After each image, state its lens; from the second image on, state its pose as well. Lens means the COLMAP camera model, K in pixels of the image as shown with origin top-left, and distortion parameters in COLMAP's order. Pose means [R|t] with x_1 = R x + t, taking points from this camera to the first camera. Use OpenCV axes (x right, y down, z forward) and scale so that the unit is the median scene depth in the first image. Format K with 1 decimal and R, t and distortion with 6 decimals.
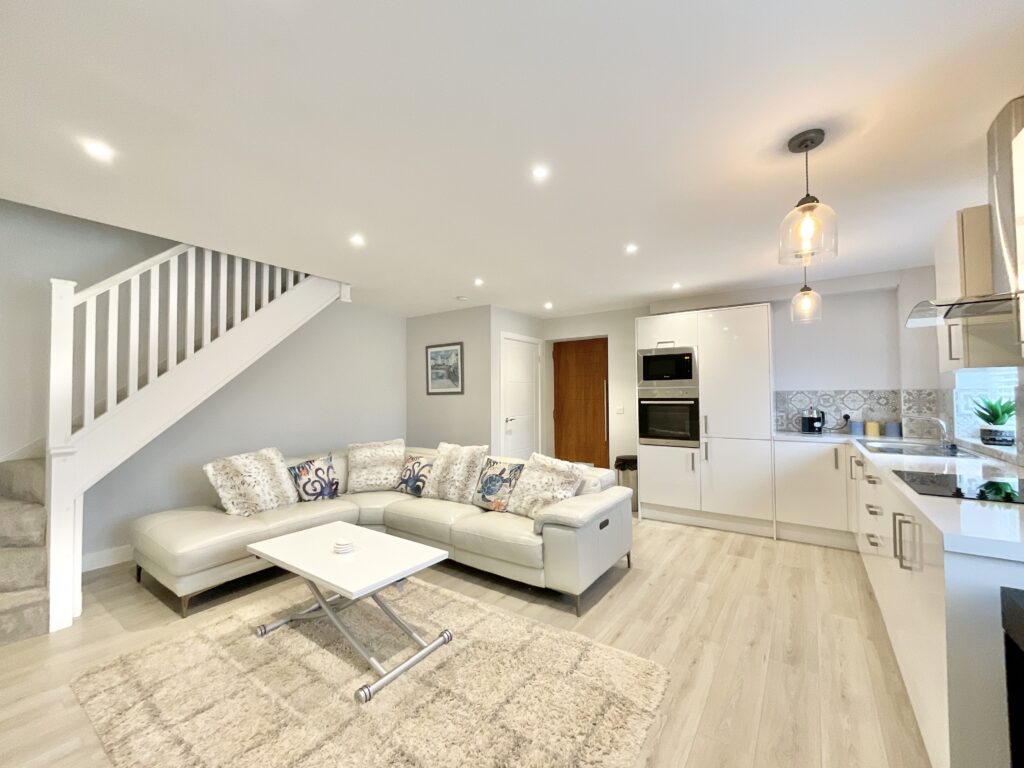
lens RADIAL K [[416.2, 0, 512.0], [0, 416.2, 384.0], [0, 0, 1]] dist [-0.000207, -0.000118]
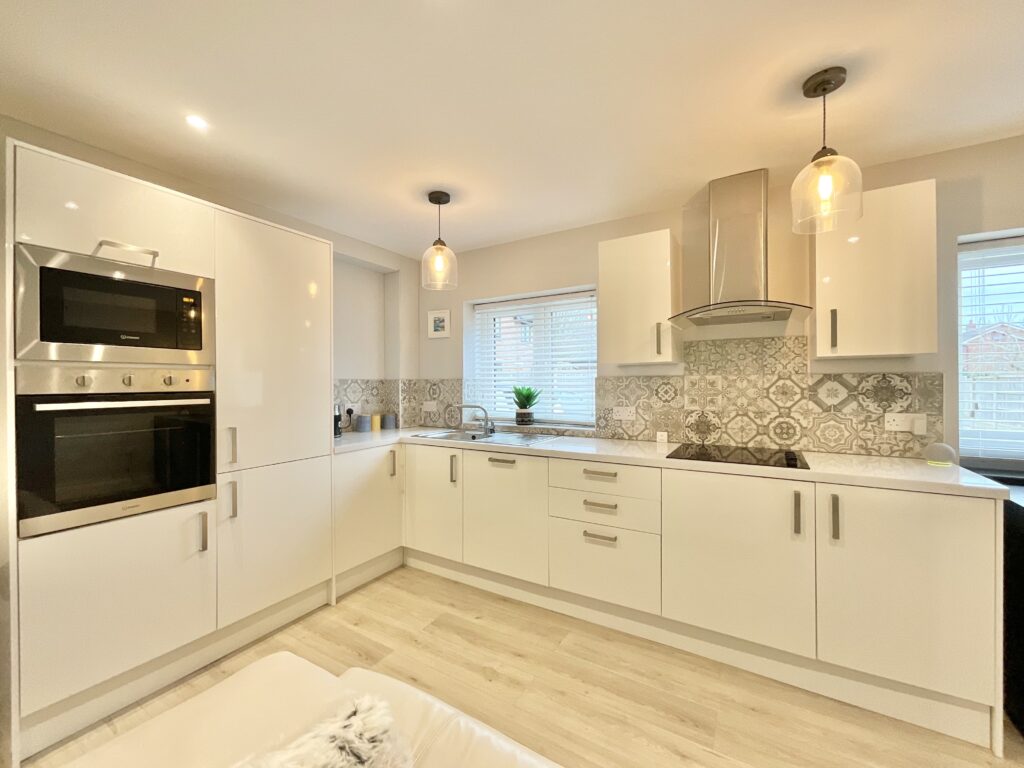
lens RADIAL K [[416.2, 0, 512.0], [0, 416.2, 384.0], [0, 0, 1]] dist [-0.000207, -0.000118]
pose [[-0.067550, 0.002967, 0.997712, -0.042425], [-0.022497, 0.999737, -0.004496, 0.021728], [-0.997462, -0.022750, -0.067465, 0.758724]]
